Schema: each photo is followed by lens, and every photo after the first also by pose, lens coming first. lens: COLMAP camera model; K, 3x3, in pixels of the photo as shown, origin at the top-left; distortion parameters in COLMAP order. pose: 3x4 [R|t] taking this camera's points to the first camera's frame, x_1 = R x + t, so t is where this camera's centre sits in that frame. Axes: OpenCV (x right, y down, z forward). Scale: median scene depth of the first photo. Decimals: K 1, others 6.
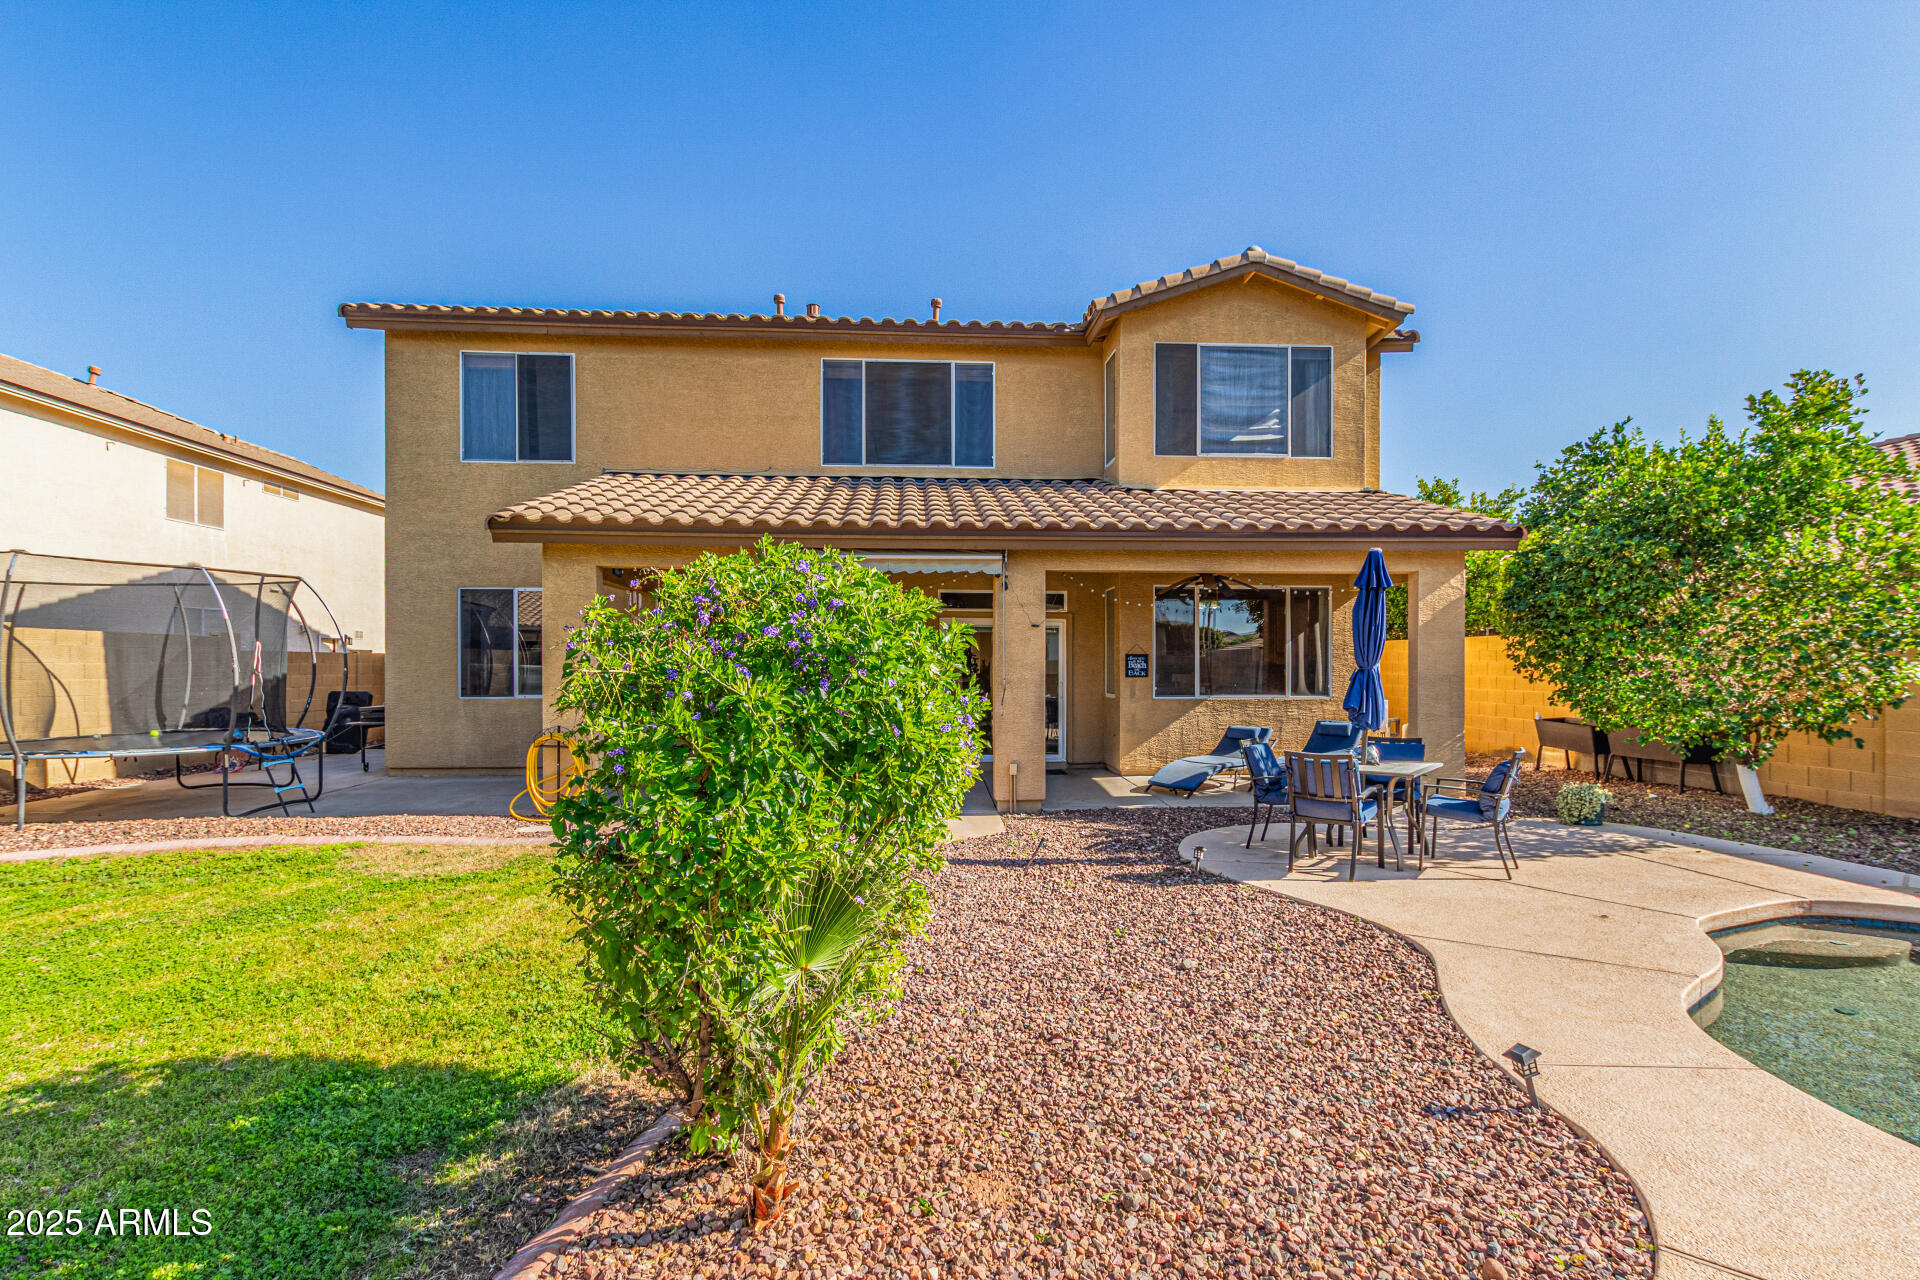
lens RADIAL K [[862.4, 0, 954.8], [0, 862.4, 667.4], [0, 0, 1]] dist [0.001402, -0.000051]
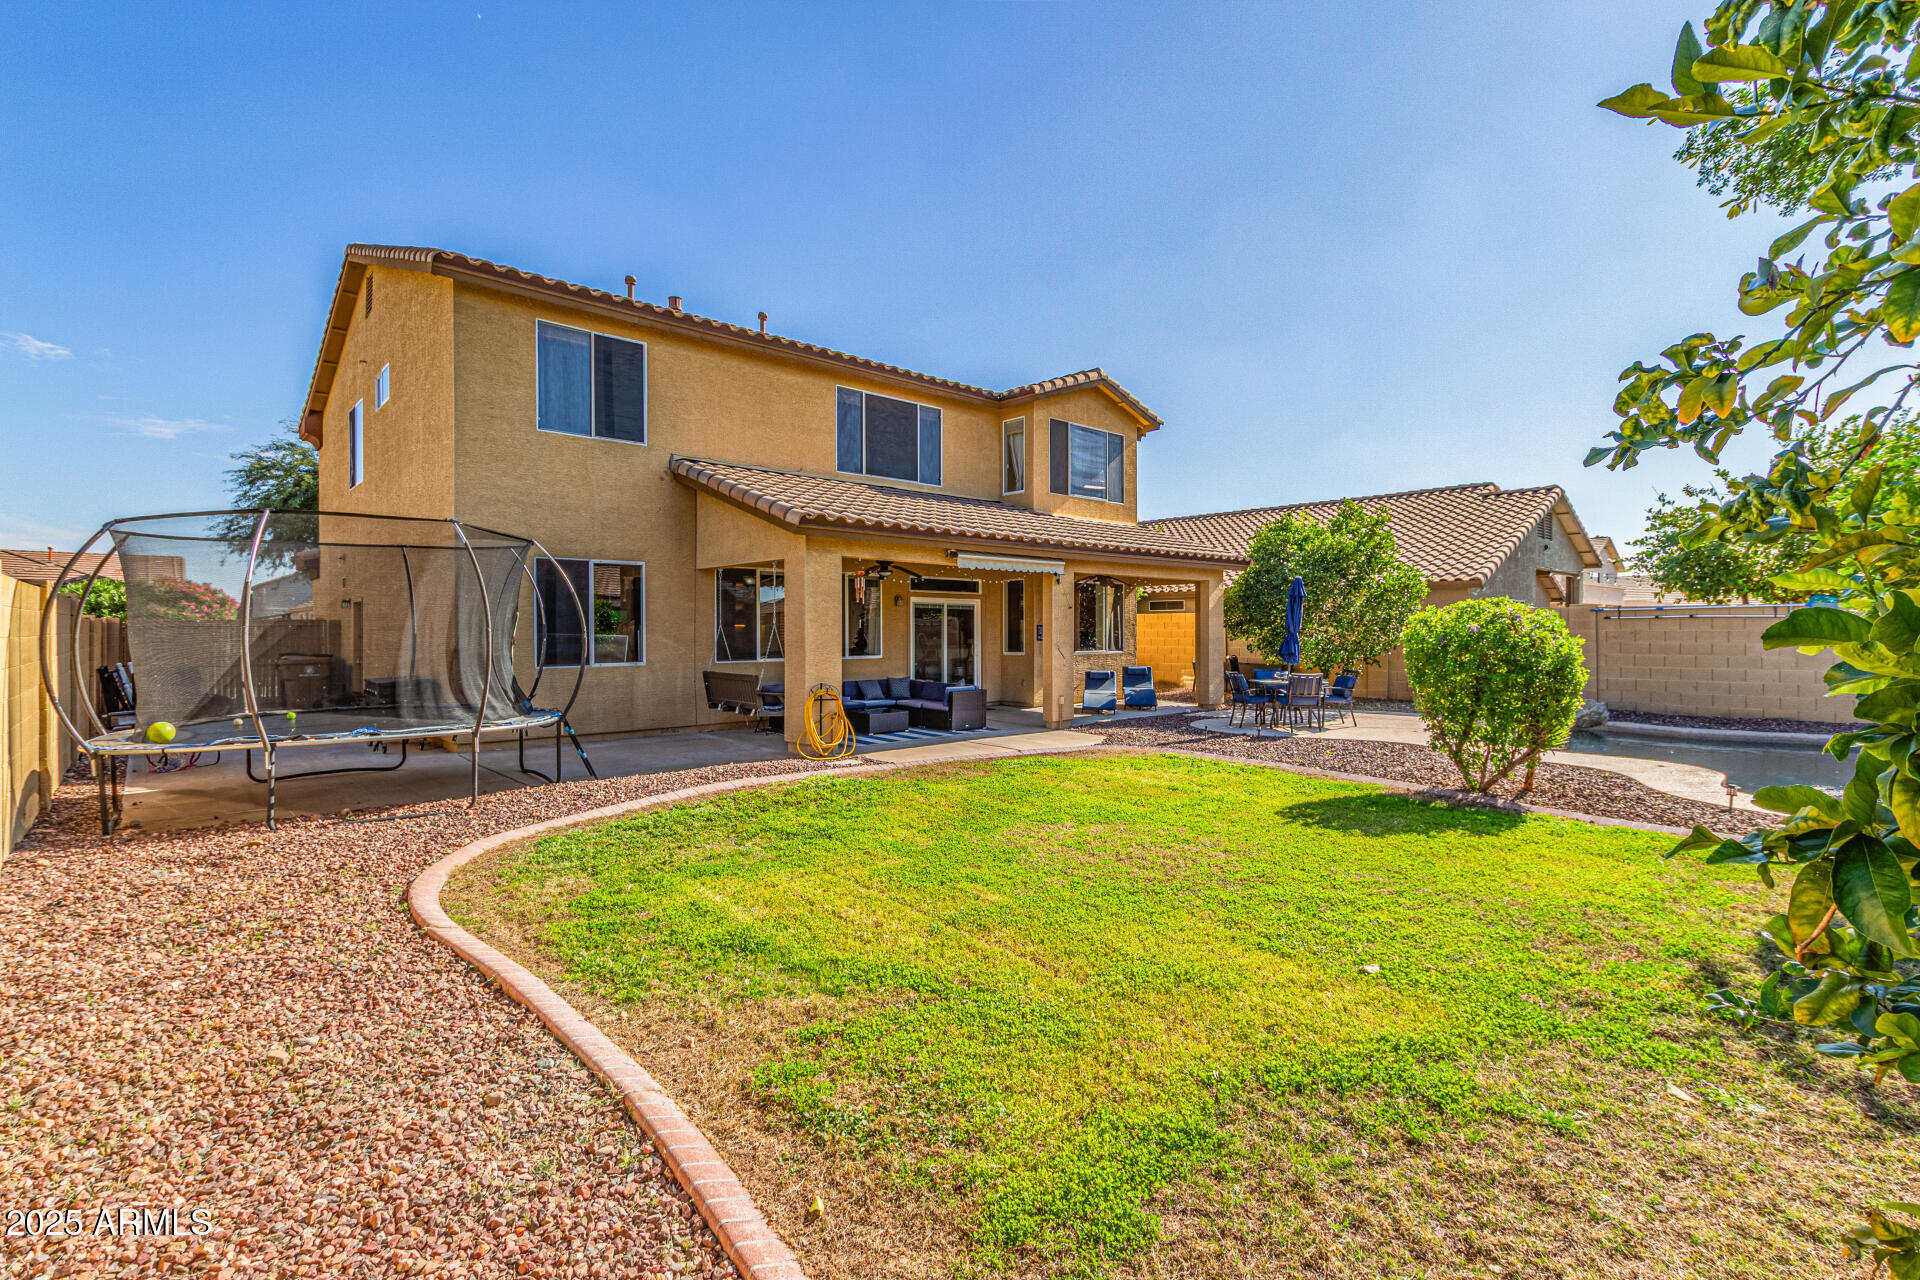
lens RADIAL K [[821.9, 0, 960.0], [0, 821.9, 640.0], [0, 0, 1]] dist [-0.001361, -0.000091]
pose [[0.801624, -0.007818, 0.597777, -0.743226], [0.003022, 0.999955, 0.009025, -0.003007], [-0.597821, -0.005428, 0.801611, -0.054820]]
